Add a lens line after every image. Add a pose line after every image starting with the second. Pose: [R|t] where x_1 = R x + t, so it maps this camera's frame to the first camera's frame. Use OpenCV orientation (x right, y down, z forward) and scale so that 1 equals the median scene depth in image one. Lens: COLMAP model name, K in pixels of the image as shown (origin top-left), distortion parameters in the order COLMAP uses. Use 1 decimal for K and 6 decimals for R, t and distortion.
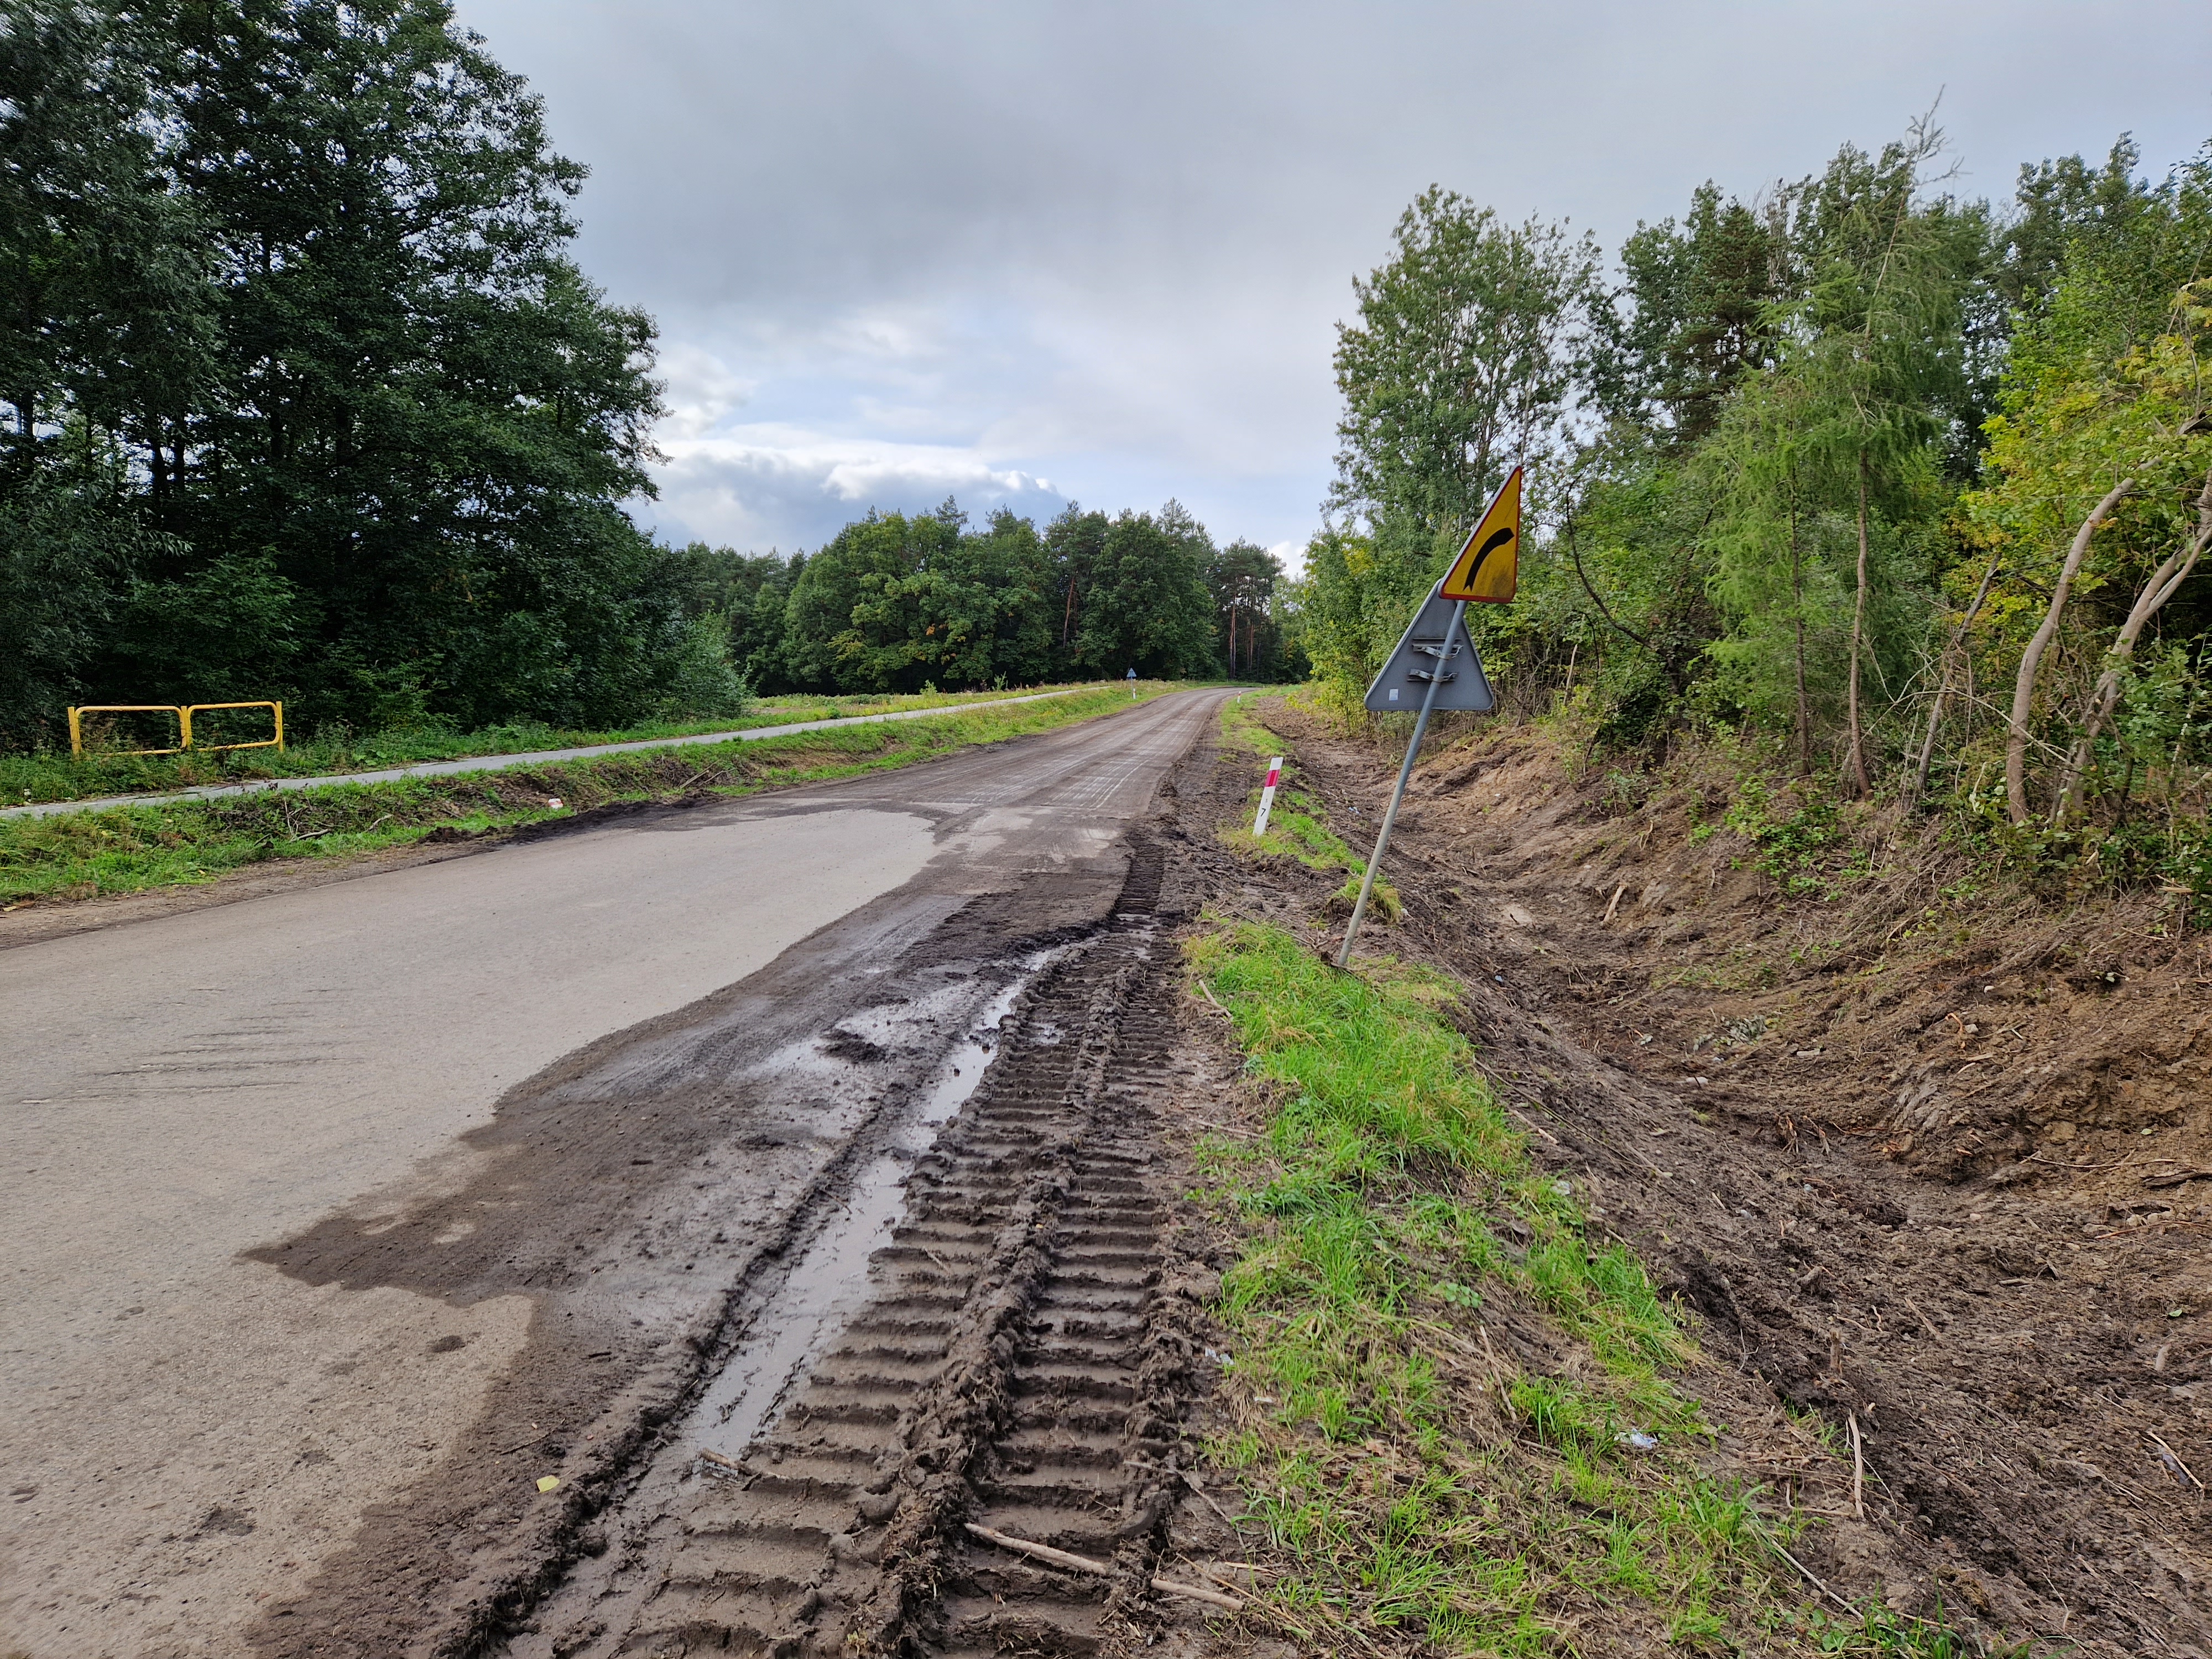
lens RADIAL K [[1470.6, 0, 1122.8], [0, 1470.6, 842.2], [0, 0, 1]] dist [0.085845, -0.078321]
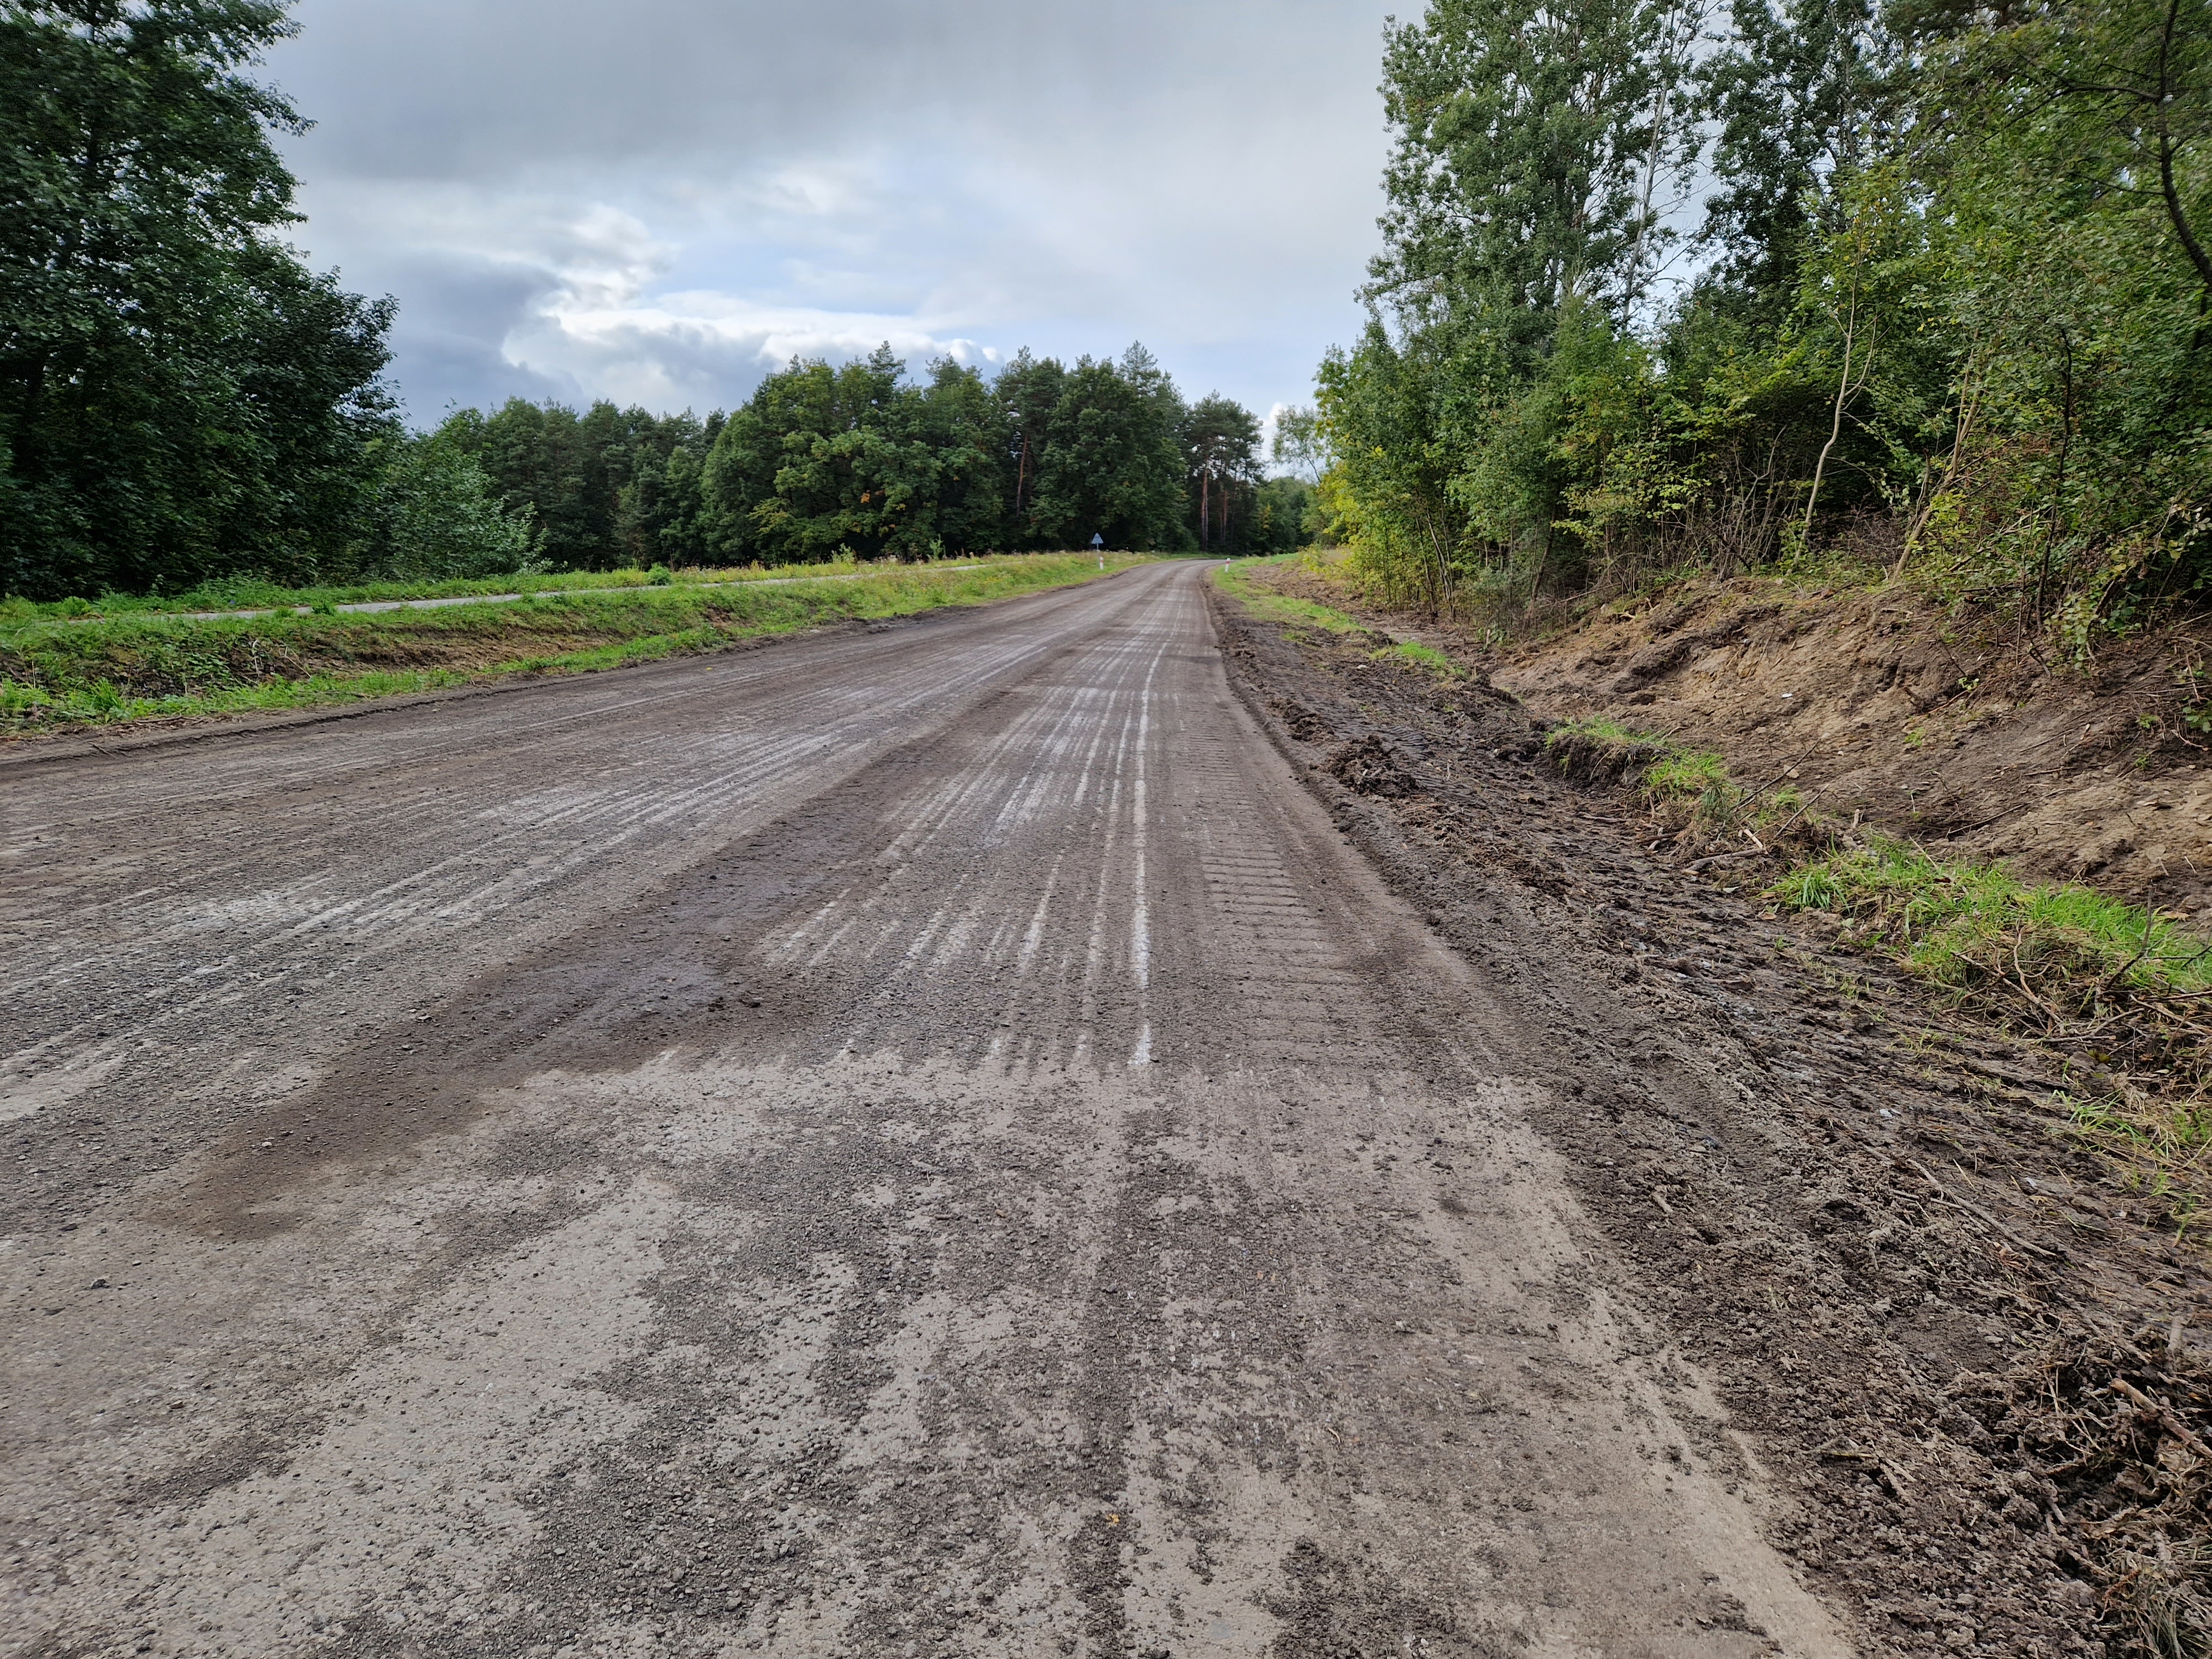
lens RADIAL K [[1470.6, 0, 1117.2], [0, 1470.6, 835.3], [0, 0, 1]] dist [0.085845, -0.078321]
pose [[0.999628, -0.016175, 0.021941, -0.007334], [0.014512, 0.997155, 0.073965, -0.016253], [-0.023075, -0.073619, 0.997019, 0.291297]]
